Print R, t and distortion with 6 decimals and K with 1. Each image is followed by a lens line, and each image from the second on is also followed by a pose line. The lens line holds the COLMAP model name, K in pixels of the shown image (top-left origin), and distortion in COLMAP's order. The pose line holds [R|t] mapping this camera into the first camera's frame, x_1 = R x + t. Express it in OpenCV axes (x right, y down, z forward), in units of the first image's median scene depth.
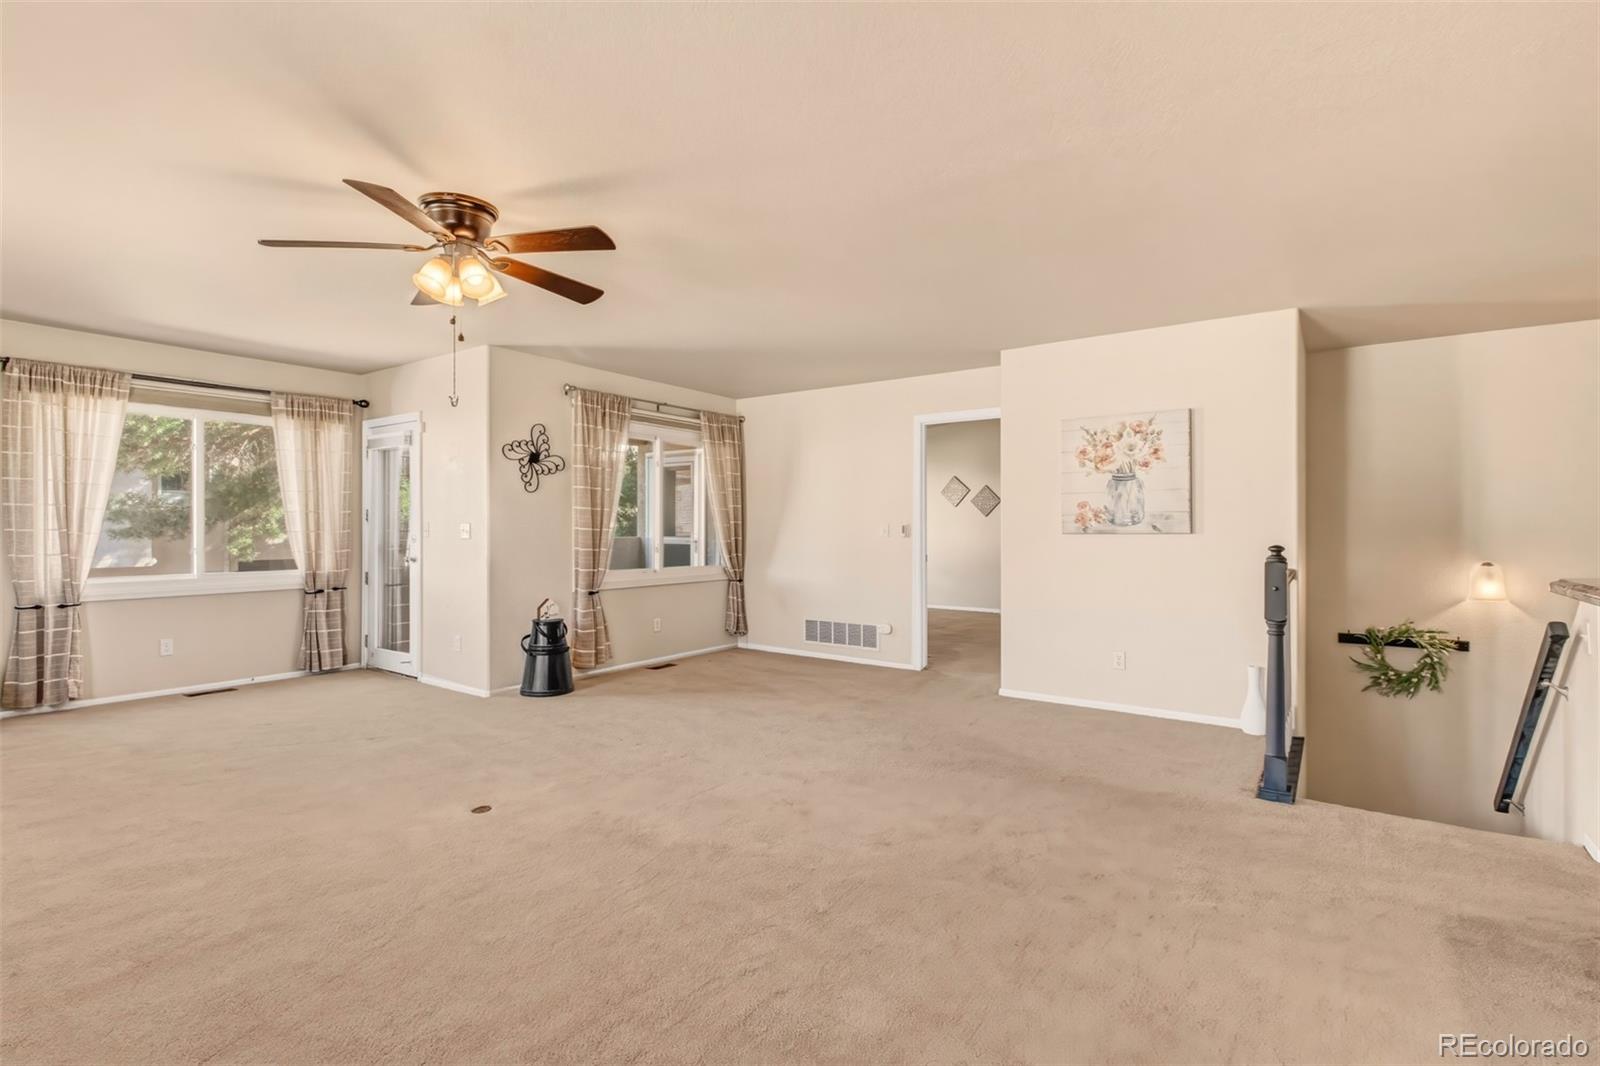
lens RADIAL K [[747.7, 0, 800.0], [0, 747.7, 533.0], [0, 0, 1]] dist [0.015665, -0.000281]
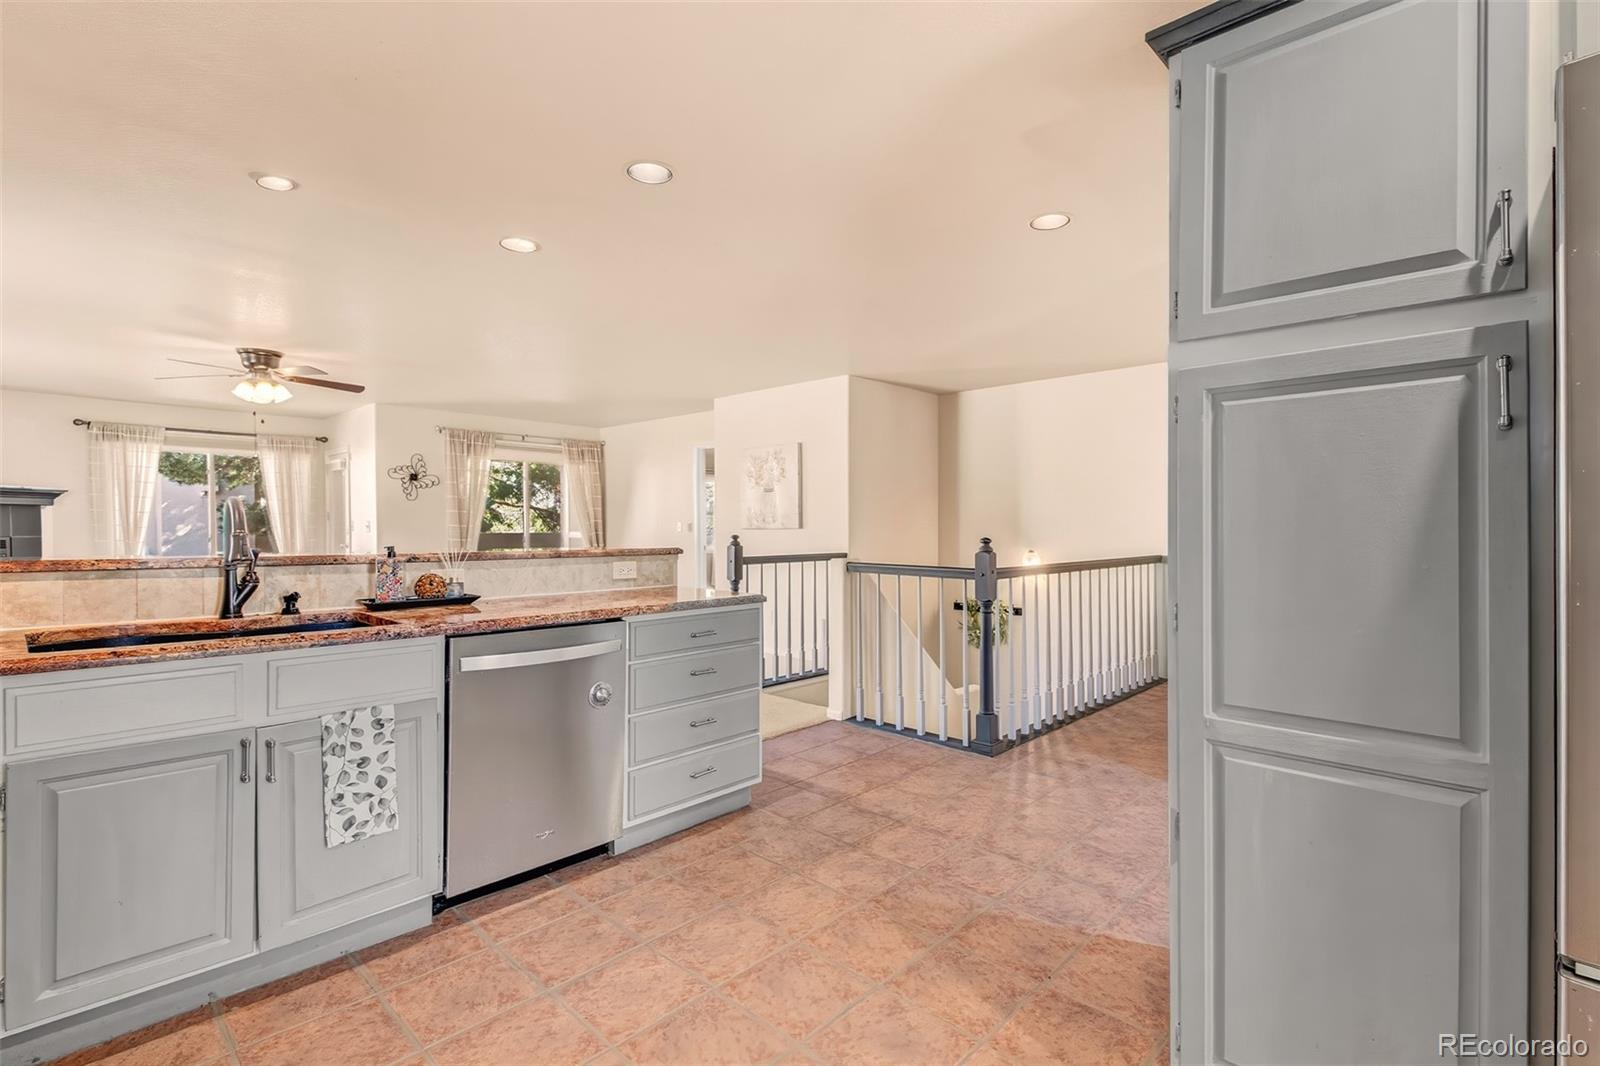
lens RADIAL K [[747.7, 0, 800.0], [0, 747.7, 533.0], [0, 0, 1]] dist [0.015665, -0.000281]
pose [[0.990909, 0.001690, -0.134522, 0.577095], [-0.001516, 0.999998, 0.001393, 0.005851], [0.134524, -0.001177, 0.990910, -0.346663]]
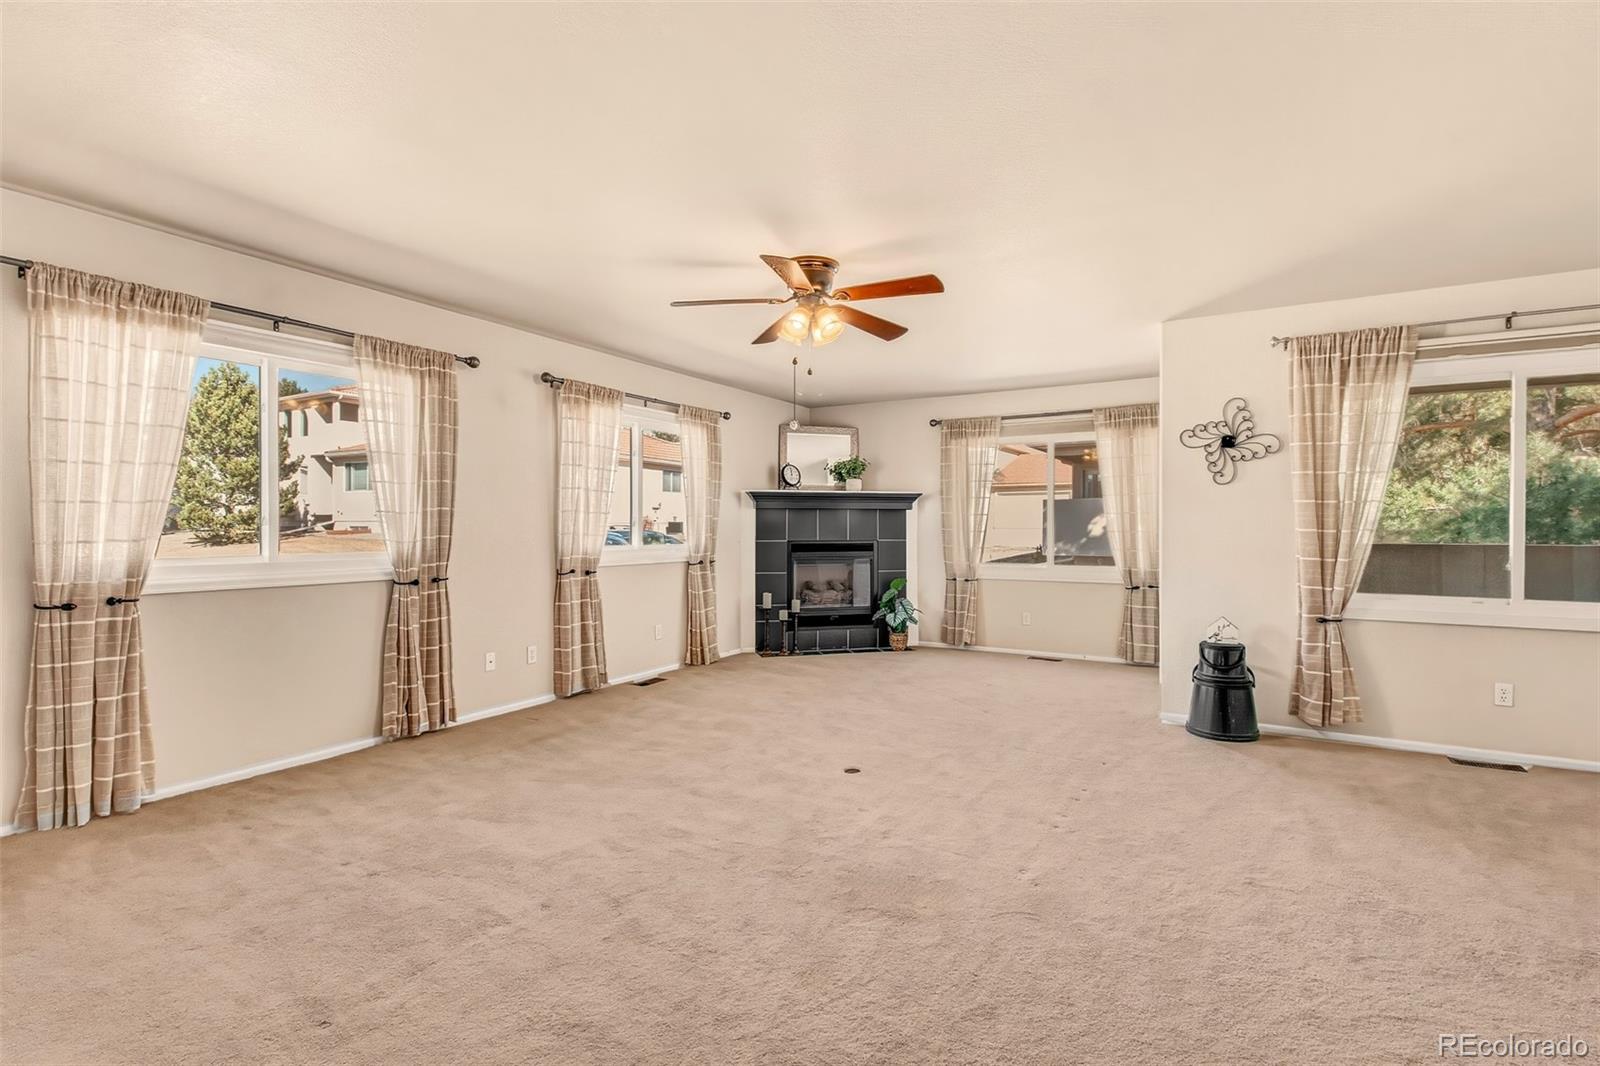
lens RADIAL K [[741.4, 0, 800.0], [0, 741.4, 533.0], [0, 0, 1]] dist [0.003196, -0.000572]
pose [[0.094496, 0.006435, -0.995504, 0.387171], [-0.008783, 0.999946, 0.005630, -0.002149], [0.995486, 0.008211, 0.094548, 0.452388]]
